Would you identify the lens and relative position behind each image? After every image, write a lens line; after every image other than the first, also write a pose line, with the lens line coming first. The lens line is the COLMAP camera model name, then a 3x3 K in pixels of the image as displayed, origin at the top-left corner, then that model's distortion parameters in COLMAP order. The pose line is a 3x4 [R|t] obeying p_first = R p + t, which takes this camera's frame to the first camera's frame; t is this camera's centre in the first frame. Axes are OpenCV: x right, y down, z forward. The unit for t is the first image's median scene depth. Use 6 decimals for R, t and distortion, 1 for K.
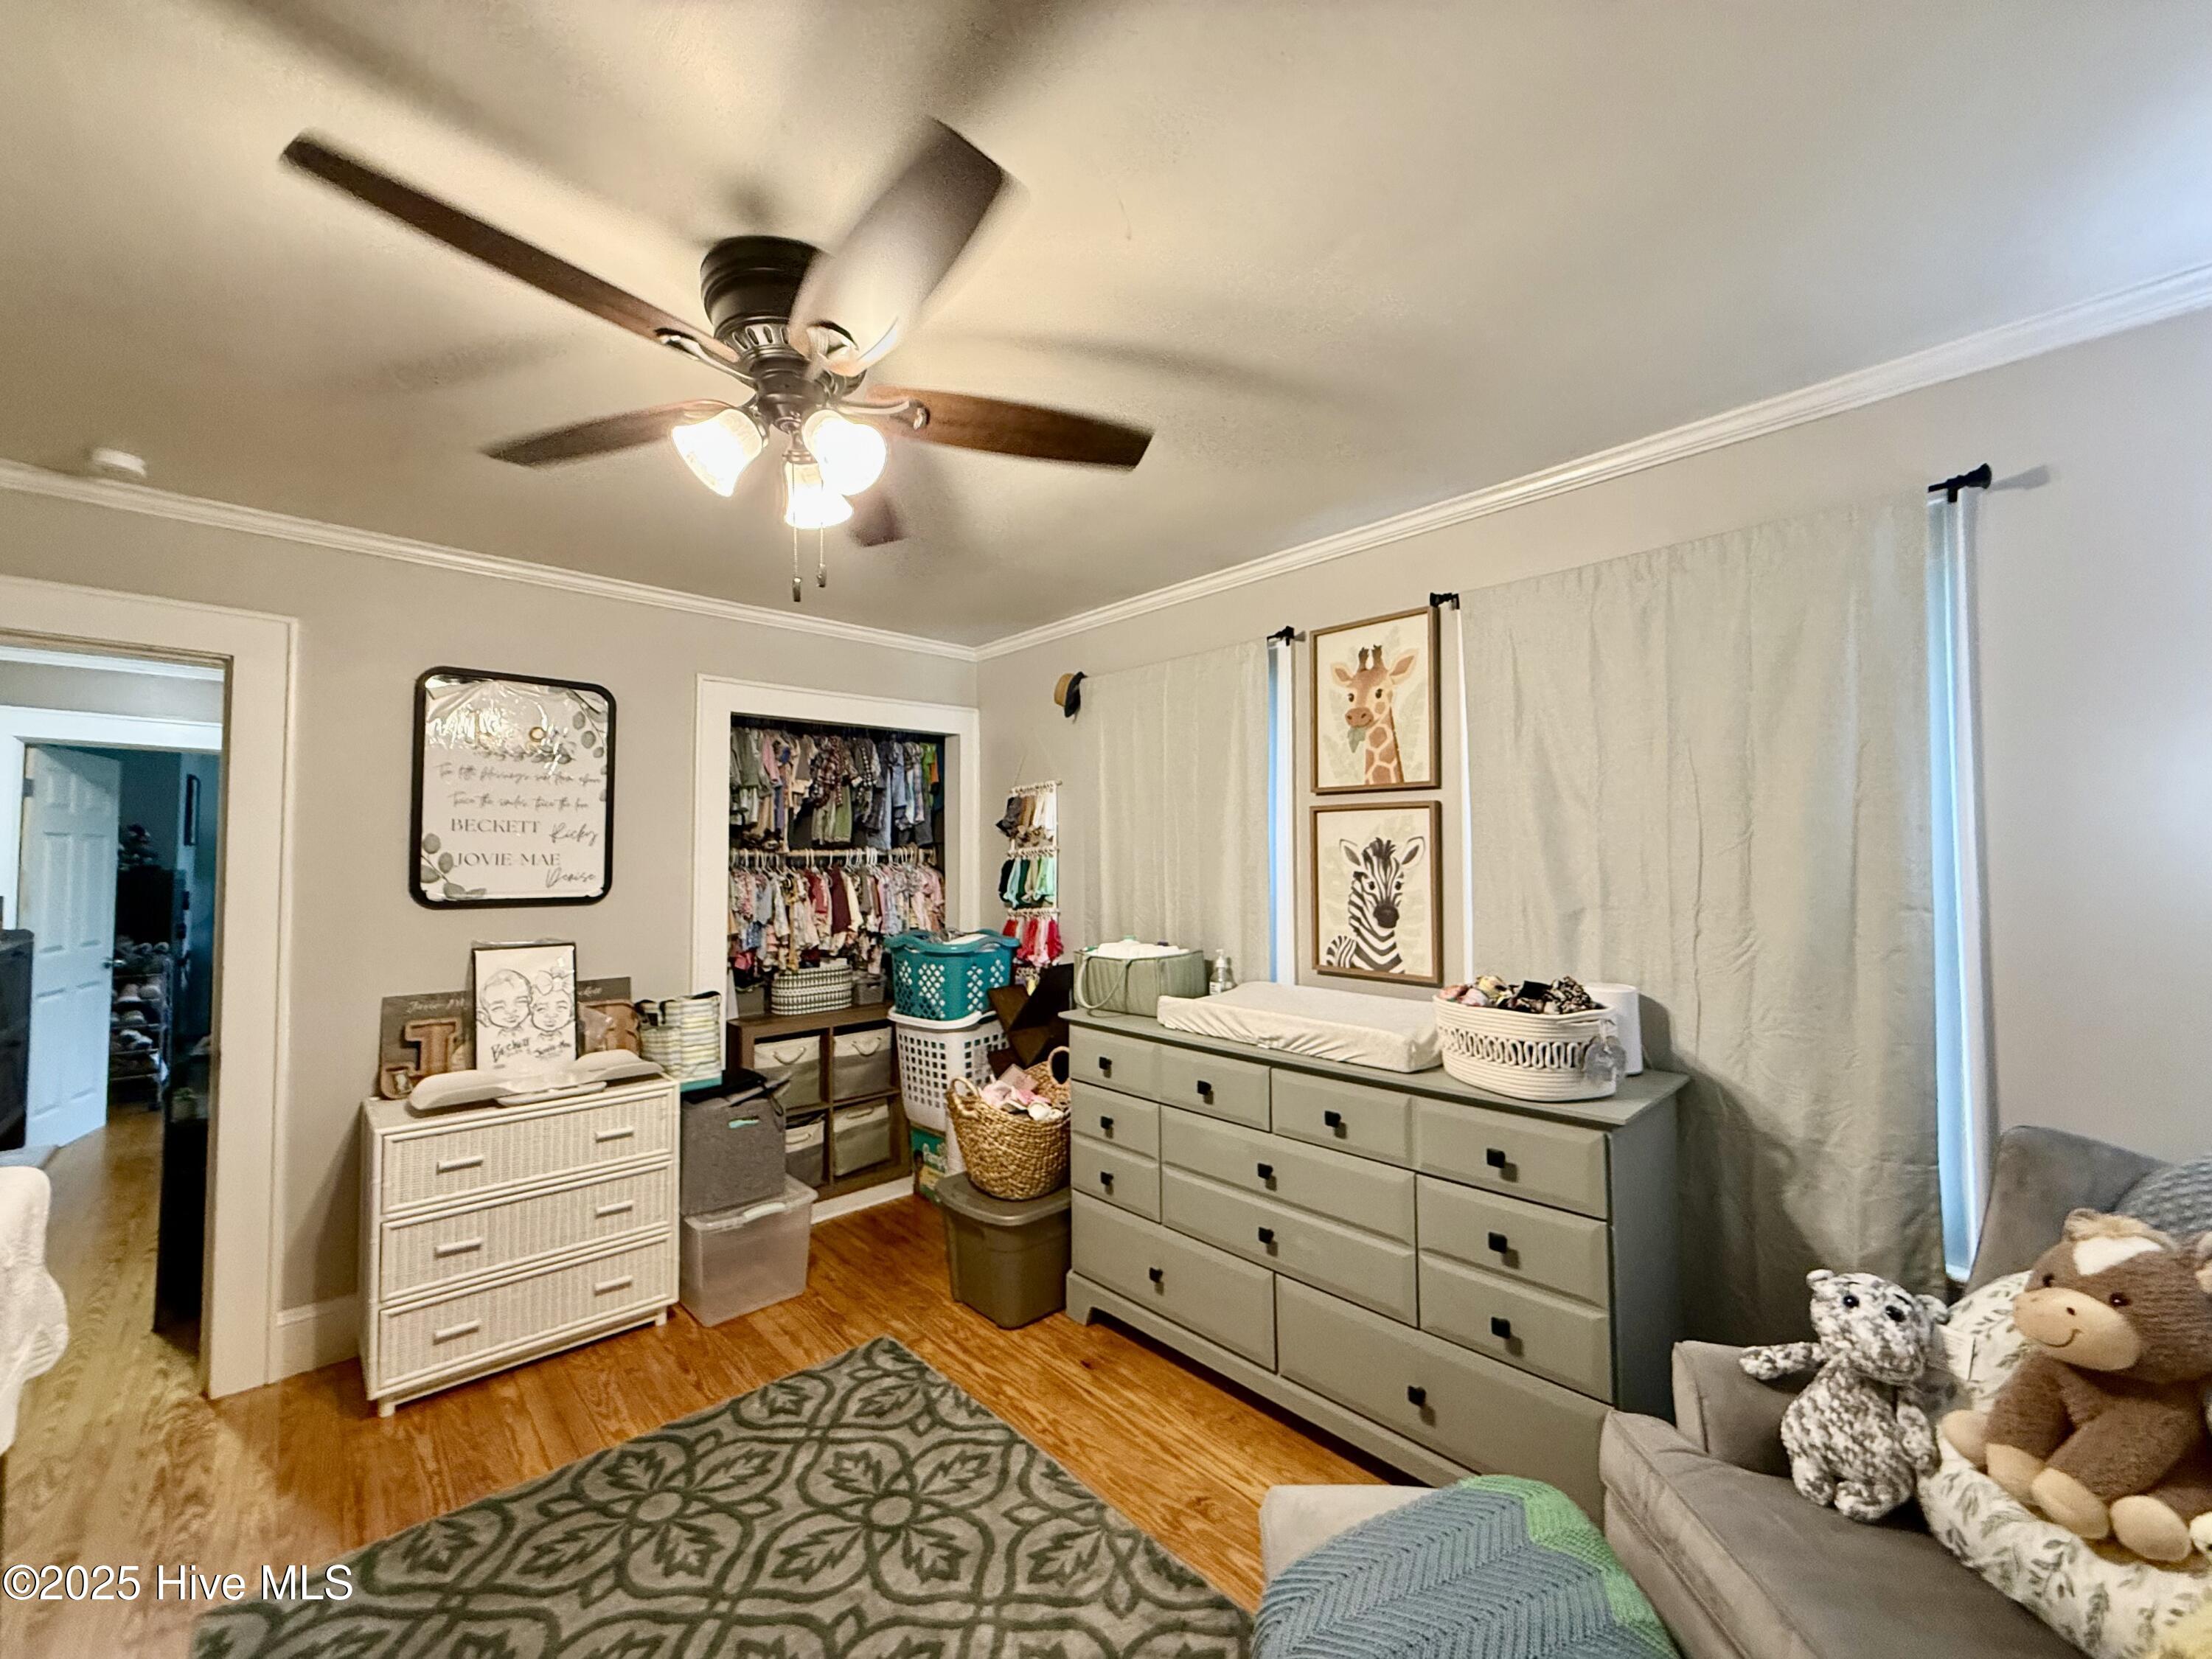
lens RADIAL K [[880.2, 0, 1100.5], [0, 880.2, 828.9], [0, 0, 1]] dist [-0.000301, -0.000297]
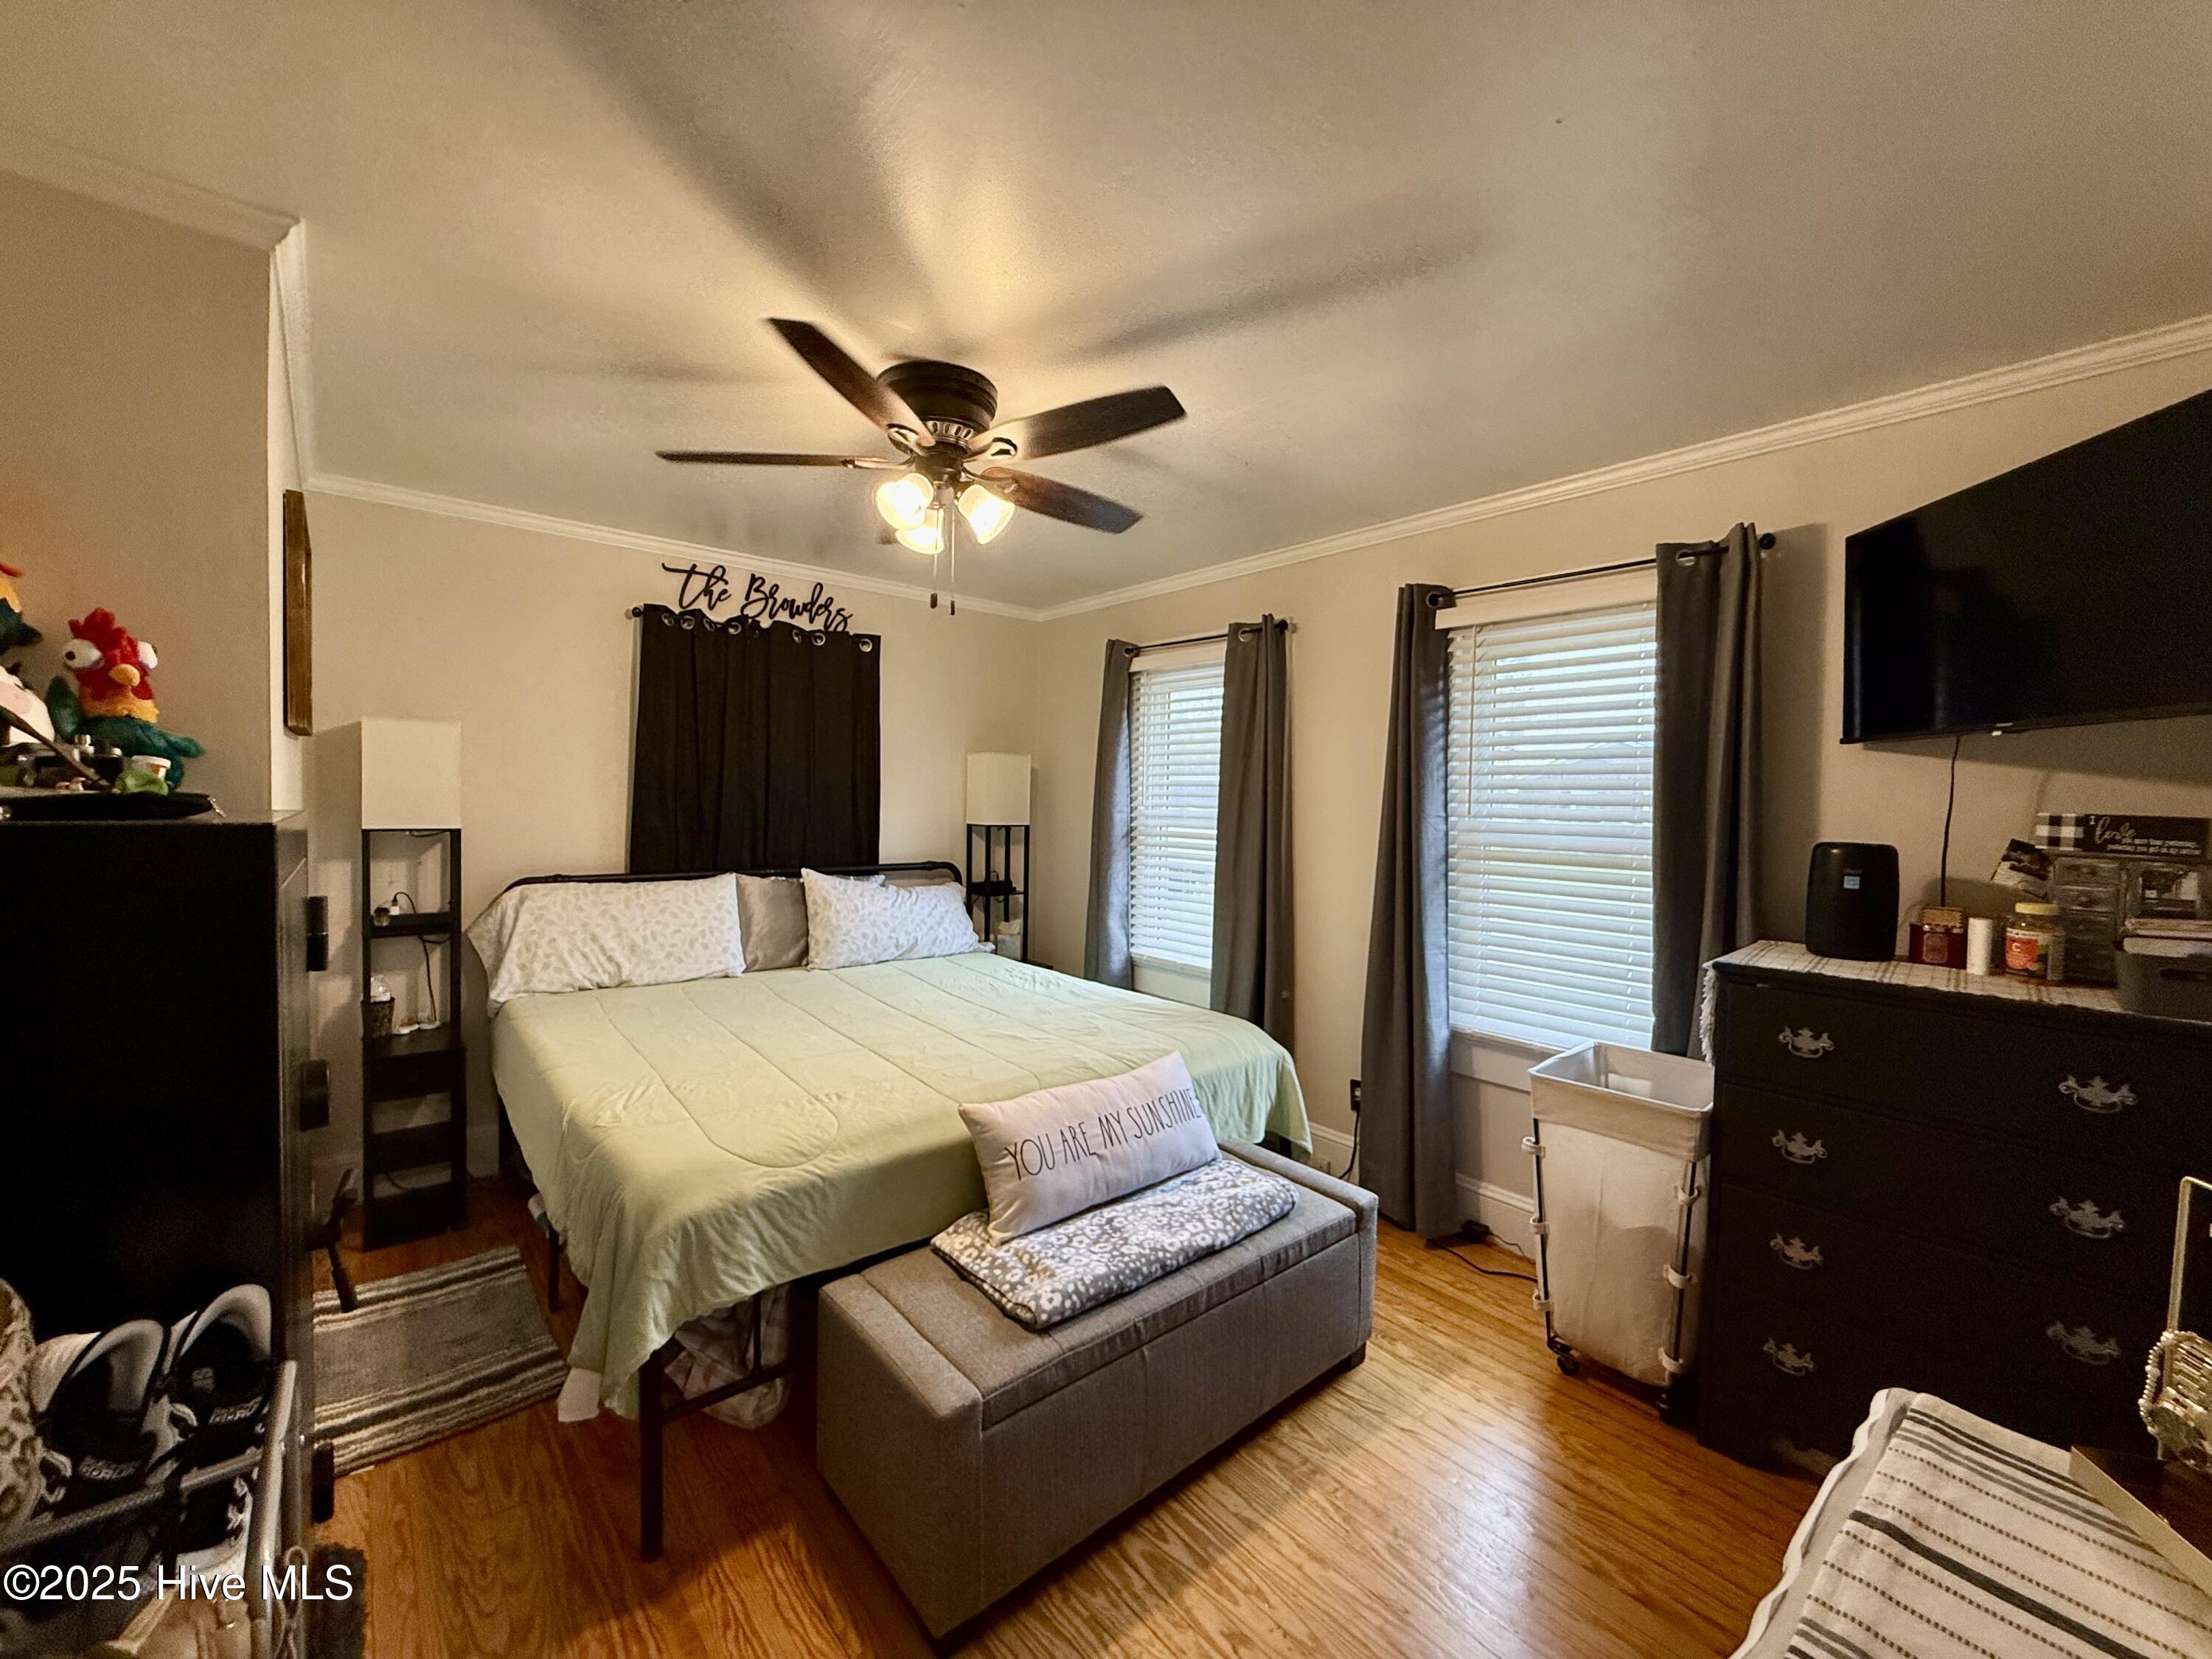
lens RADIAL K [[880.2, 0, 1100.5], [0, 880.2, 828.9], [0, 0, 1]] dist [-0.000301, -0.000297]
pose [[0.999038, 0.016391, -0.040674, -0.977036], [-0.013824, 0.997943, 0.062603, 0.038518], [0.041617, -0.061981, 0.997209, 0.921321]]
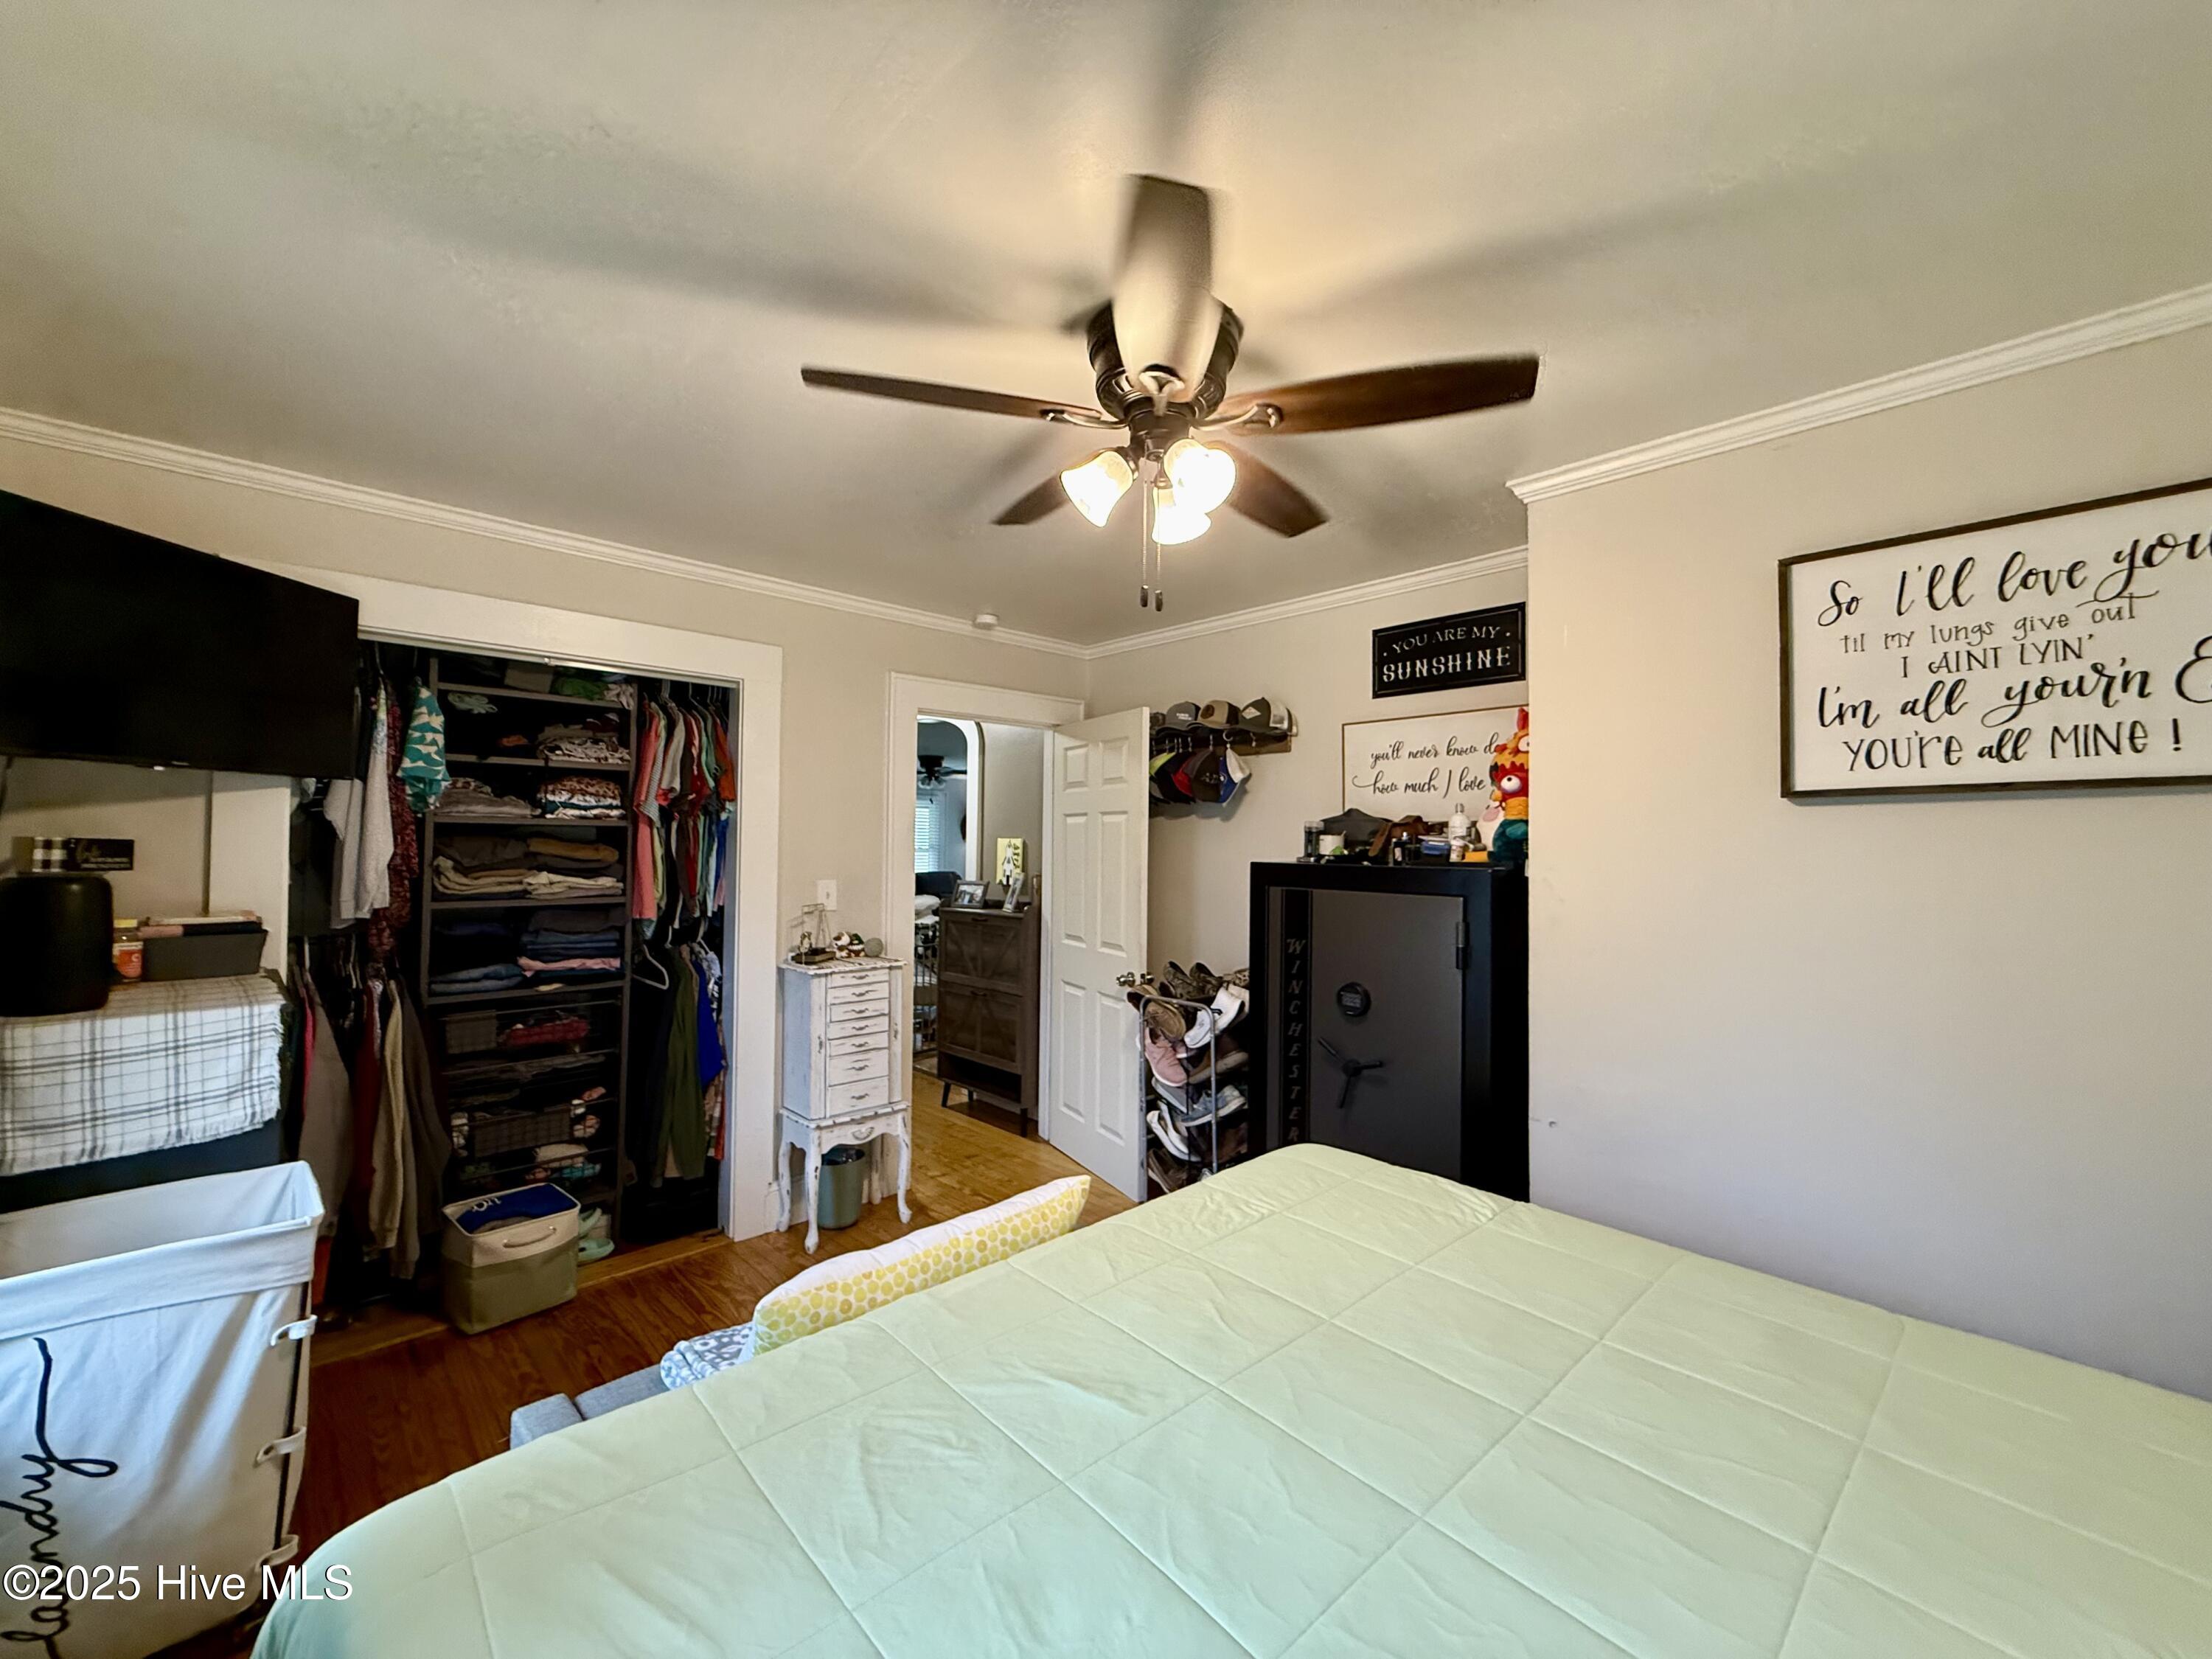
lens RADIAL K [[880.2, 0, 1100.5], [0, 880.2, 828.9], [0, 0, 1]] dist [-0.000301, -0.000297]
pose [[-0.999747, -0.012844, -0.018451, -1.055153], [-0.012004, 0.998919, -0.044912, 0.057896], [0.019008, -0.044679, -0.998821, 1.717370]]
